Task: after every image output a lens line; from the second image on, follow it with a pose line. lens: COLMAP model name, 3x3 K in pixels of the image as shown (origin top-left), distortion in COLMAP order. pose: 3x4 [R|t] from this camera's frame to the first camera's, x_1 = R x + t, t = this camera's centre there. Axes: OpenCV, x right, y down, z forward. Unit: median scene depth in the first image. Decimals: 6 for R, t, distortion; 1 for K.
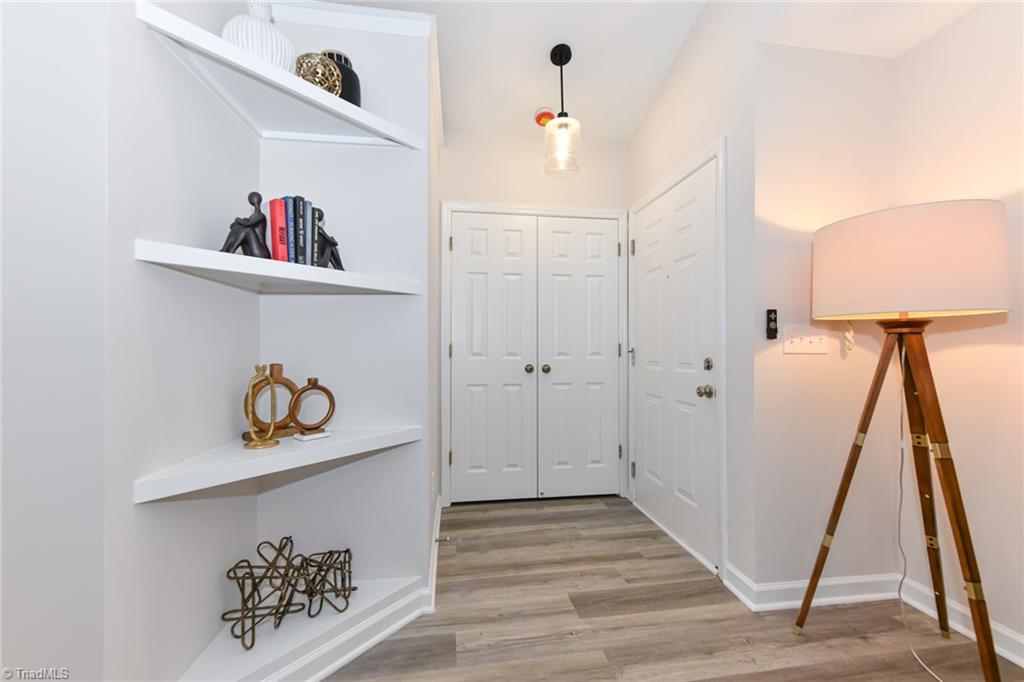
lens RADIAL K [[411.9, 0, 513.0], [0, 411.9, 349.6], [0, 0, 1]] dist [0.013288, -0.000637]
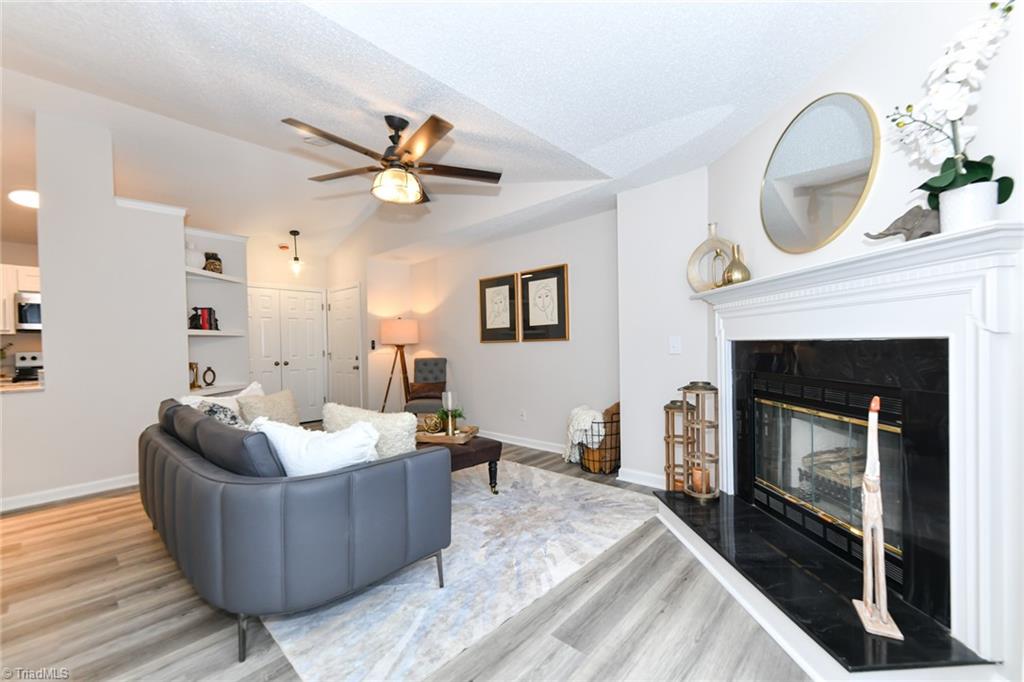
lens RADIAL K [[411.9, 0, 513.0], [0, 411.9, 349.6], [0, 0, 1]] dist [0.013288, -0.000637]
pose [[0.778921, -0.020320, 0.626793, -0.553454], [0.017904, 0.999788, 0.010162, -0.038002], [-0.626867, 0.003306, 0.779120, -2.219685]]
